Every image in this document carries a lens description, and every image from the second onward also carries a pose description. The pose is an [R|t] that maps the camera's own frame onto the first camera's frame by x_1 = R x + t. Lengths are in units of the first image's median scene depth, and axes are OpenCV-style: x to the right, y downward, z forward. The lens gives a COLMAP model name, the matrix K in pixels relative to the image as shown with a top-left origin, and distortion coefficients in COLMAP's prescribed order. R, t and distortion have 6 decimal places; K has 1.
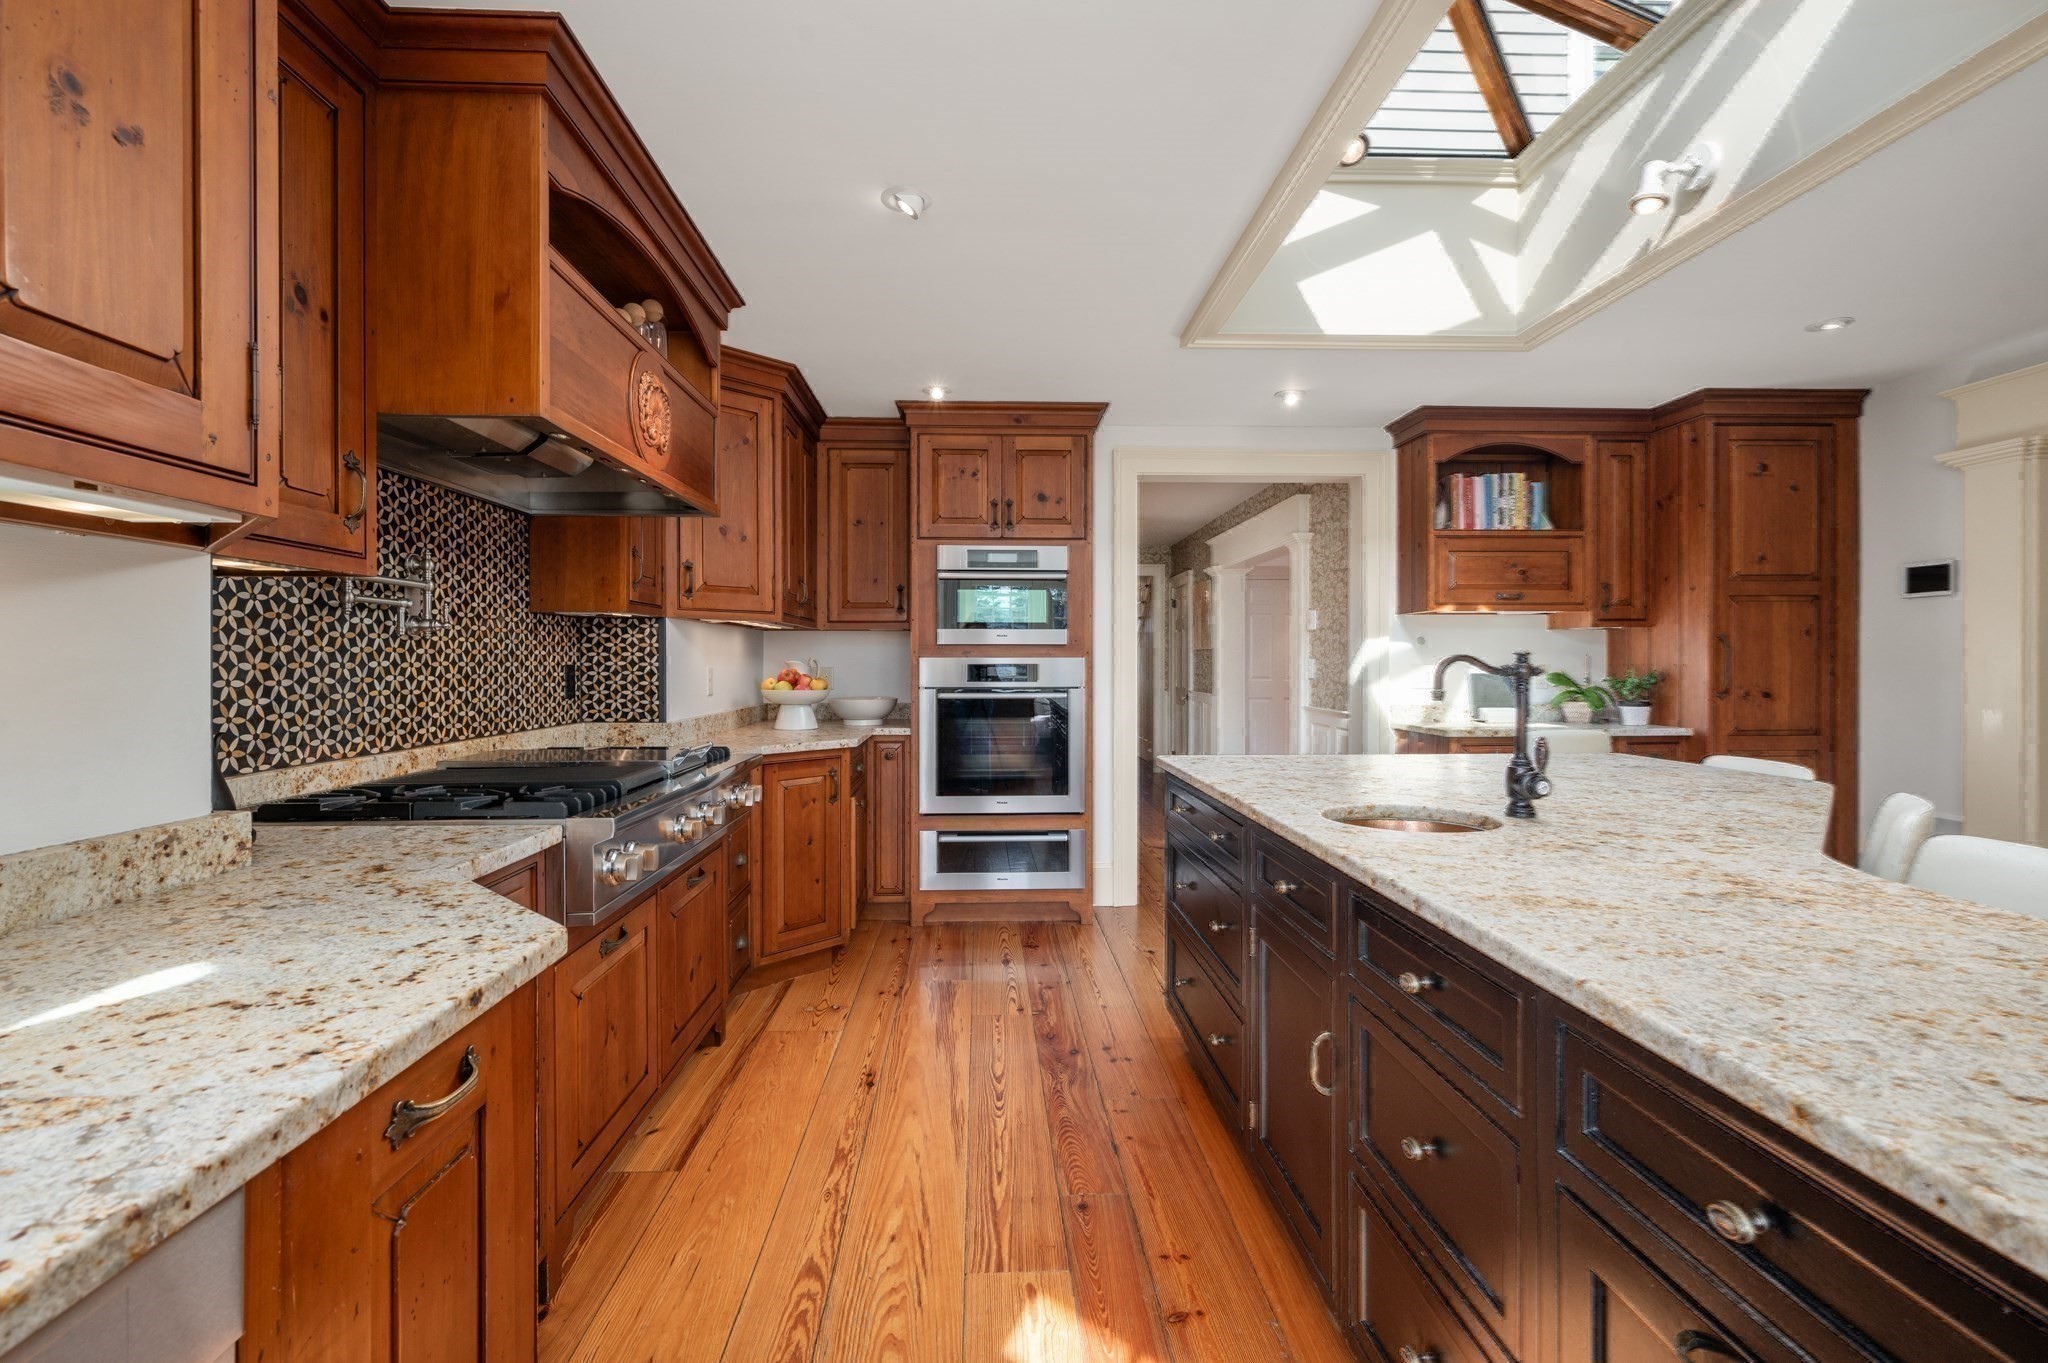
lens RADIAL K [[877.5, 0, 1006.8], [0, 877.5, 659.1], [0, 0, 1]] dist [-0.000628, 0.000000]
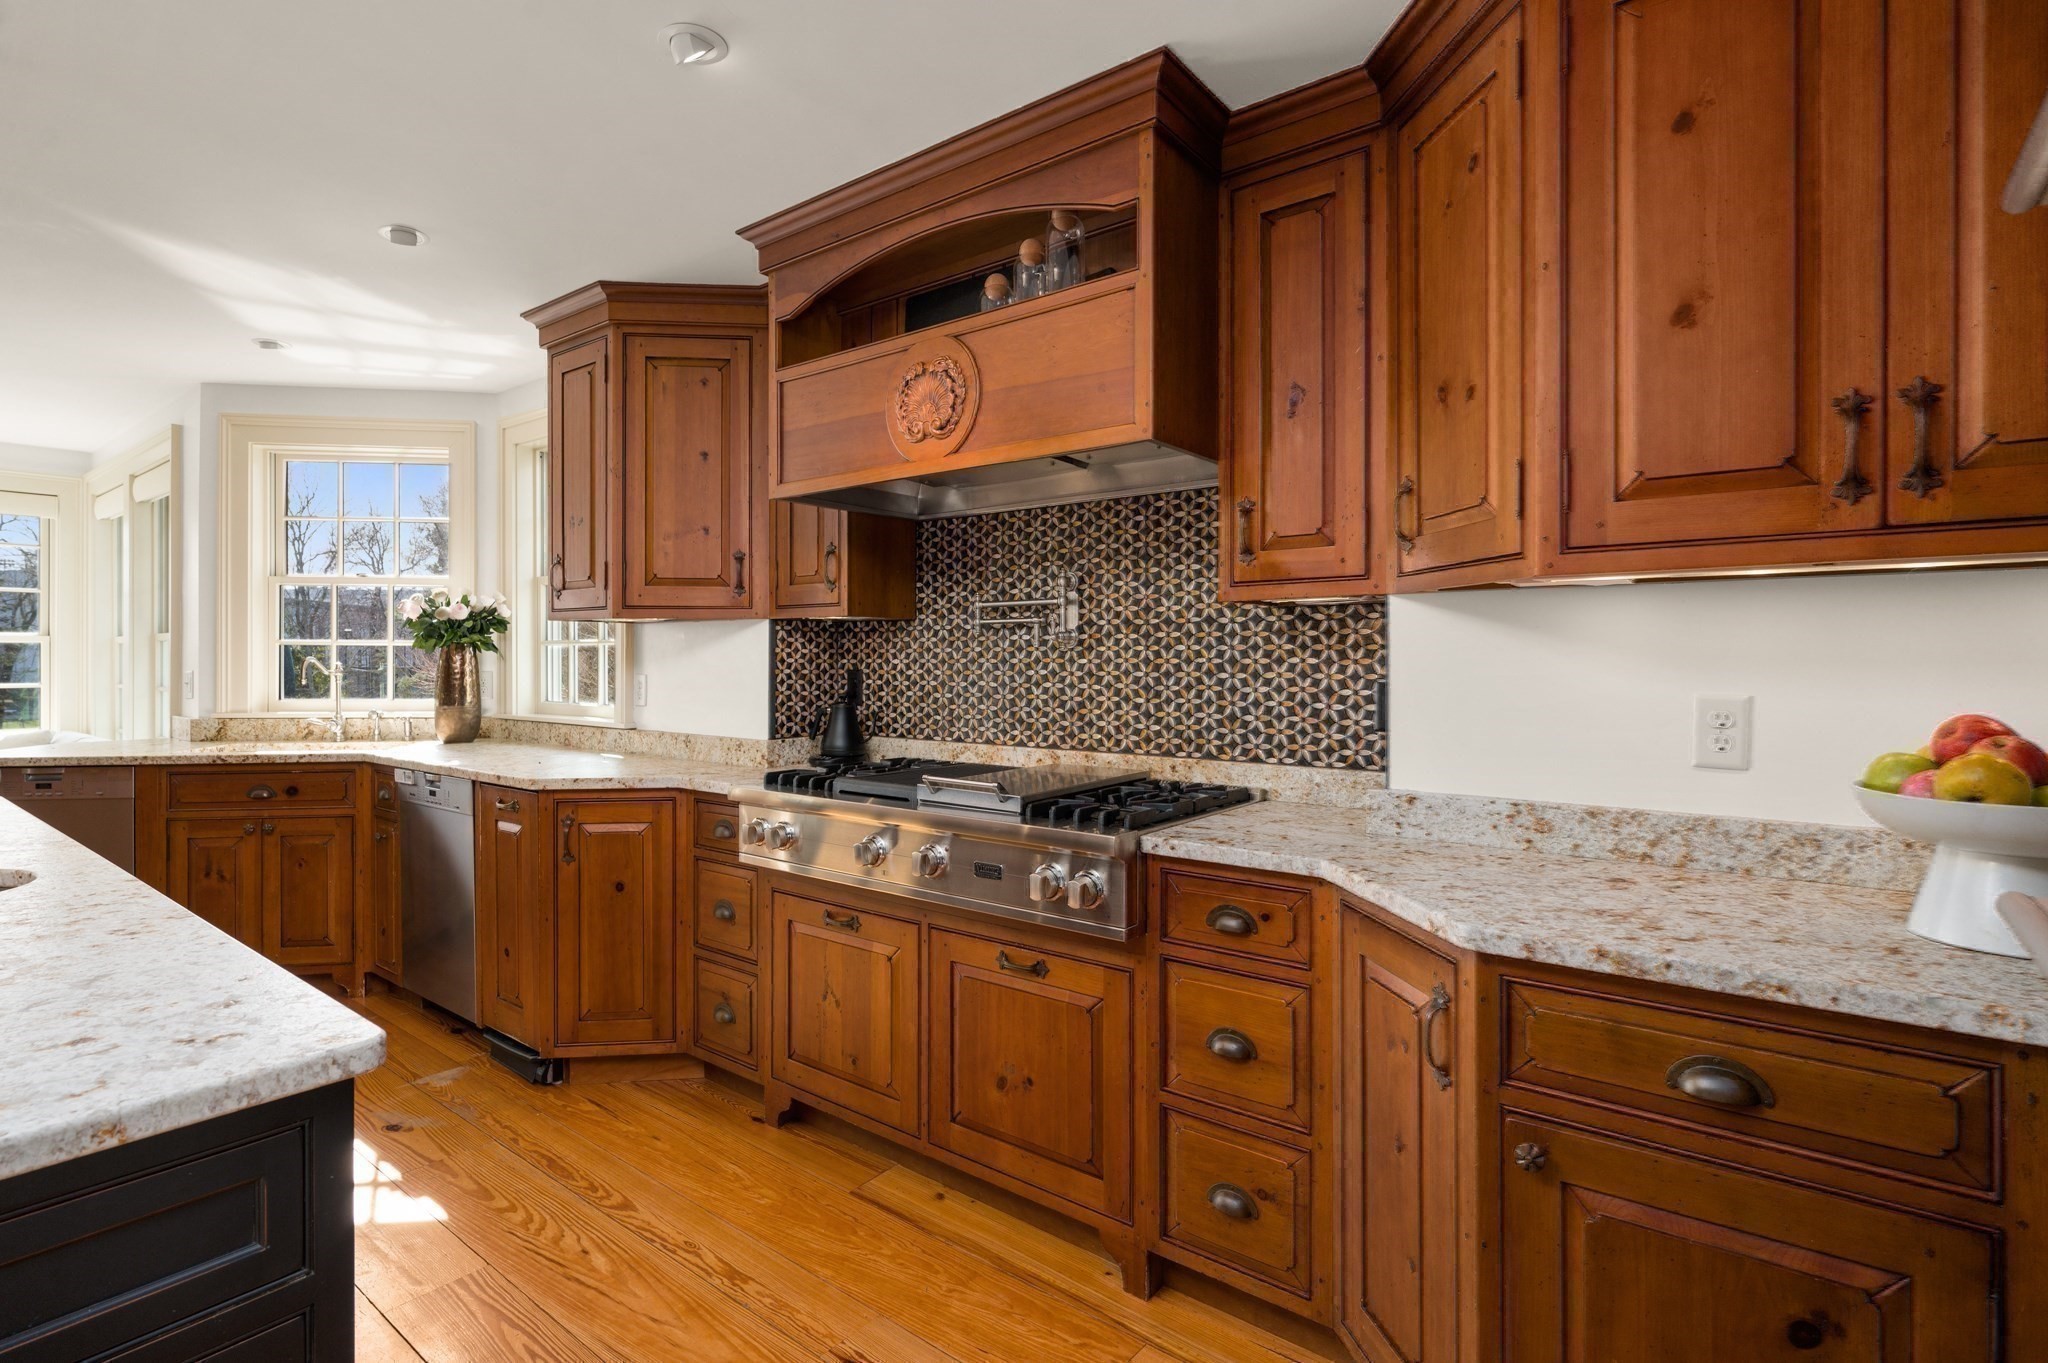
lens RADIAL K [[1009.8, 0, 969.9], [0, 1009.8, 660.0], [0, 0, 1]] dist [-0.002026, -0.000146]
pose [[-0.665078, 0.000700, -0.746774, 0.351190], [0.001373, 0.999999, -0.000285, -0.010400], [0.746773, -0.001215, -0.665078, 1.755393]]
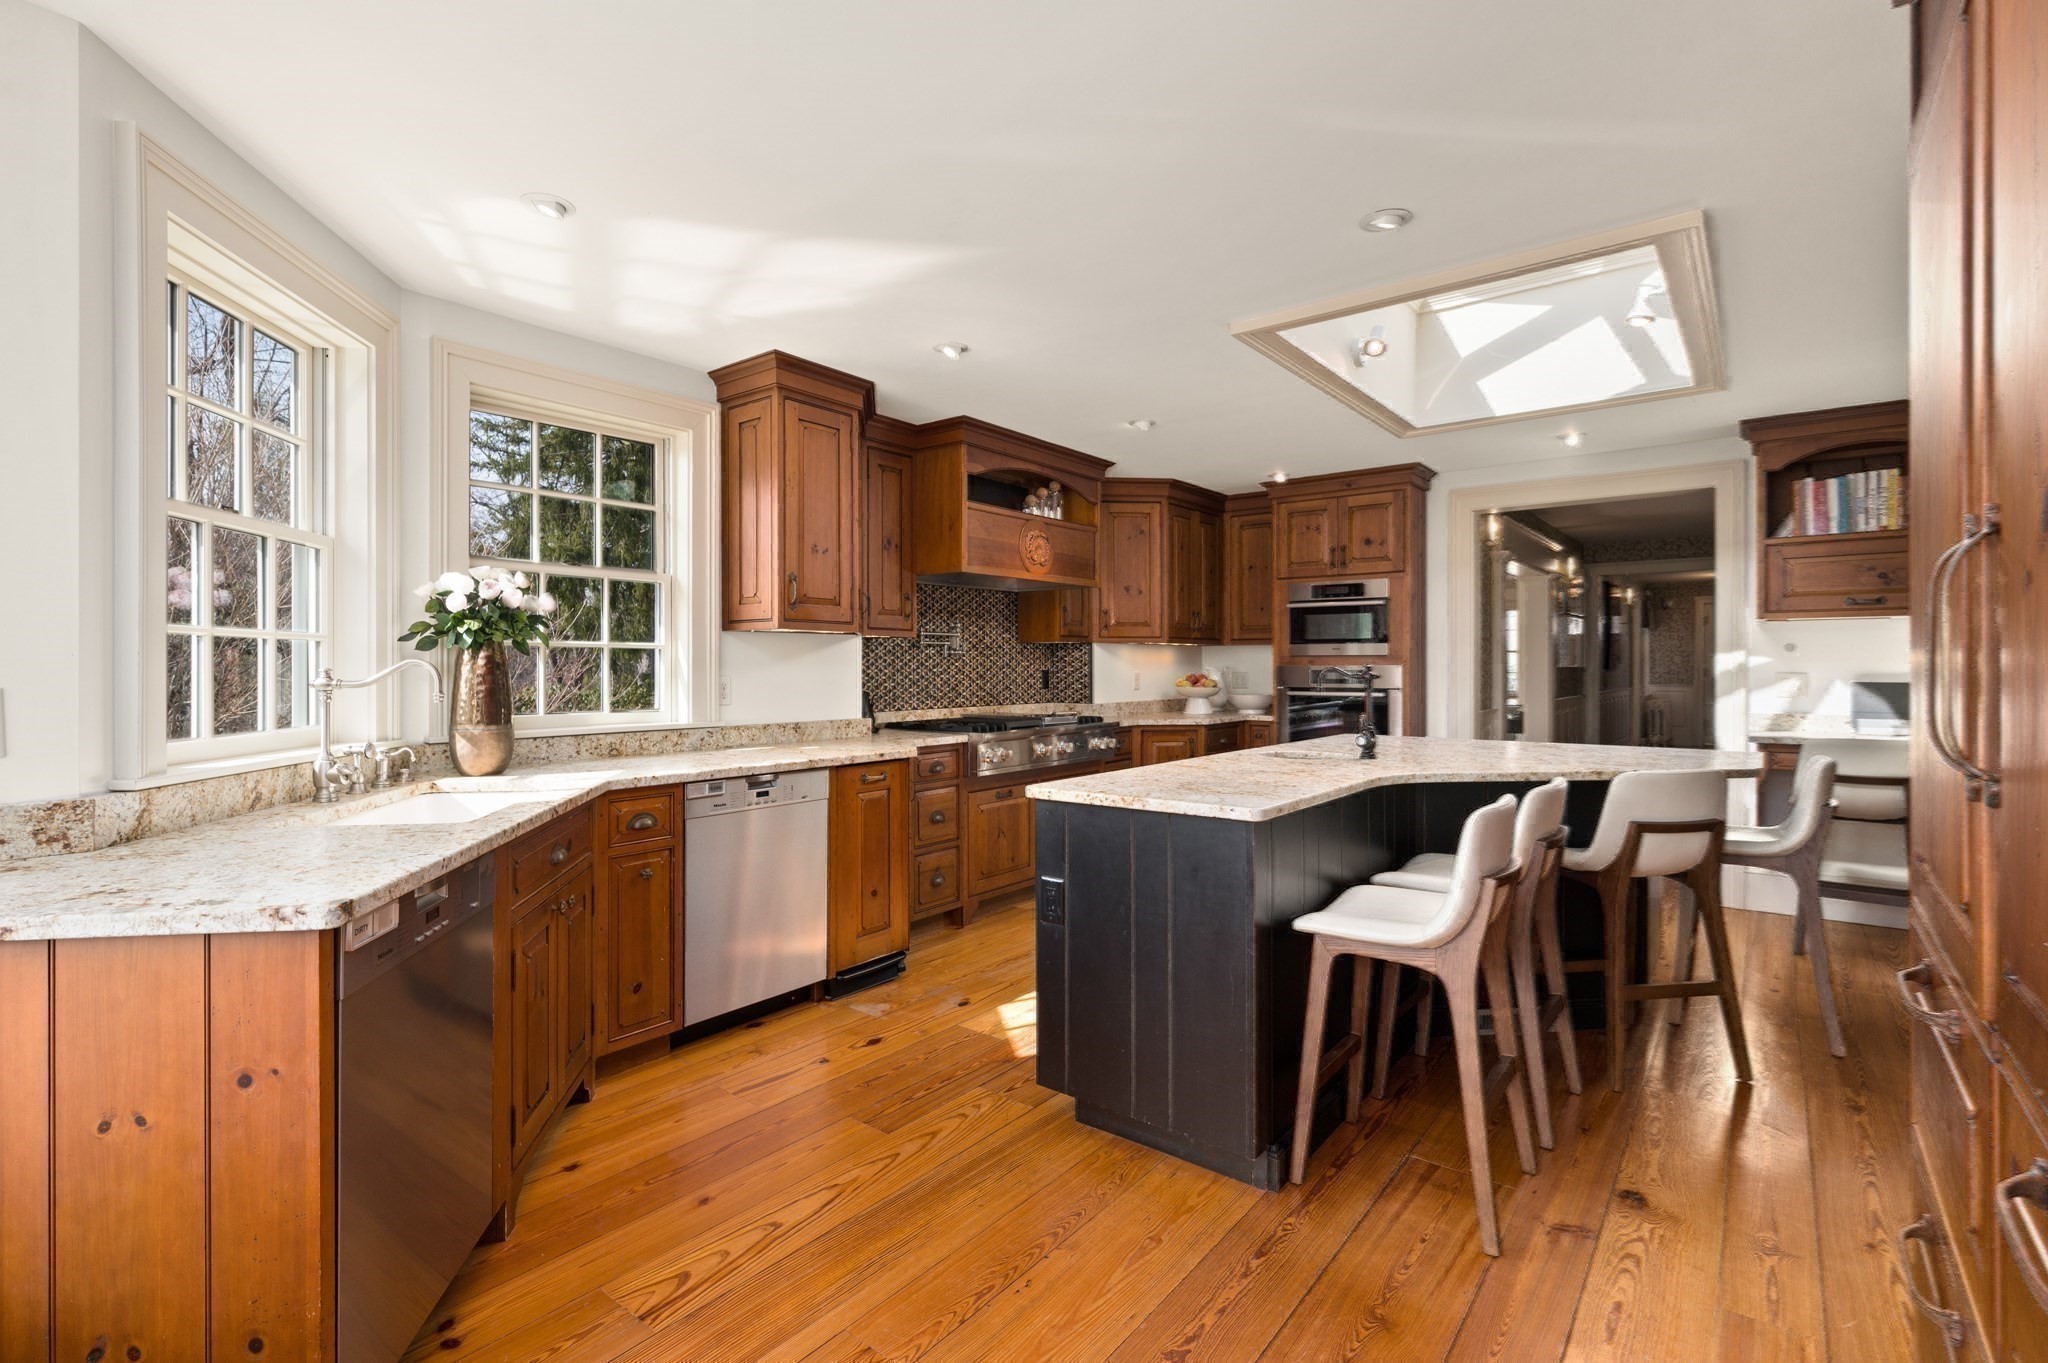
lens RADIAL K [[919.7, 0, 1031.8], [0, 919.7, 653.9], [0, 0, 1]] dist [-0.001021, 0.000363]
pose [[0.767305, -0.008381, -0.641228, 0.972602], [0.002312, 0.999944, -0.010304, -0.010413], [0.641278, 0.006424, 0.767282, -0.660880]]
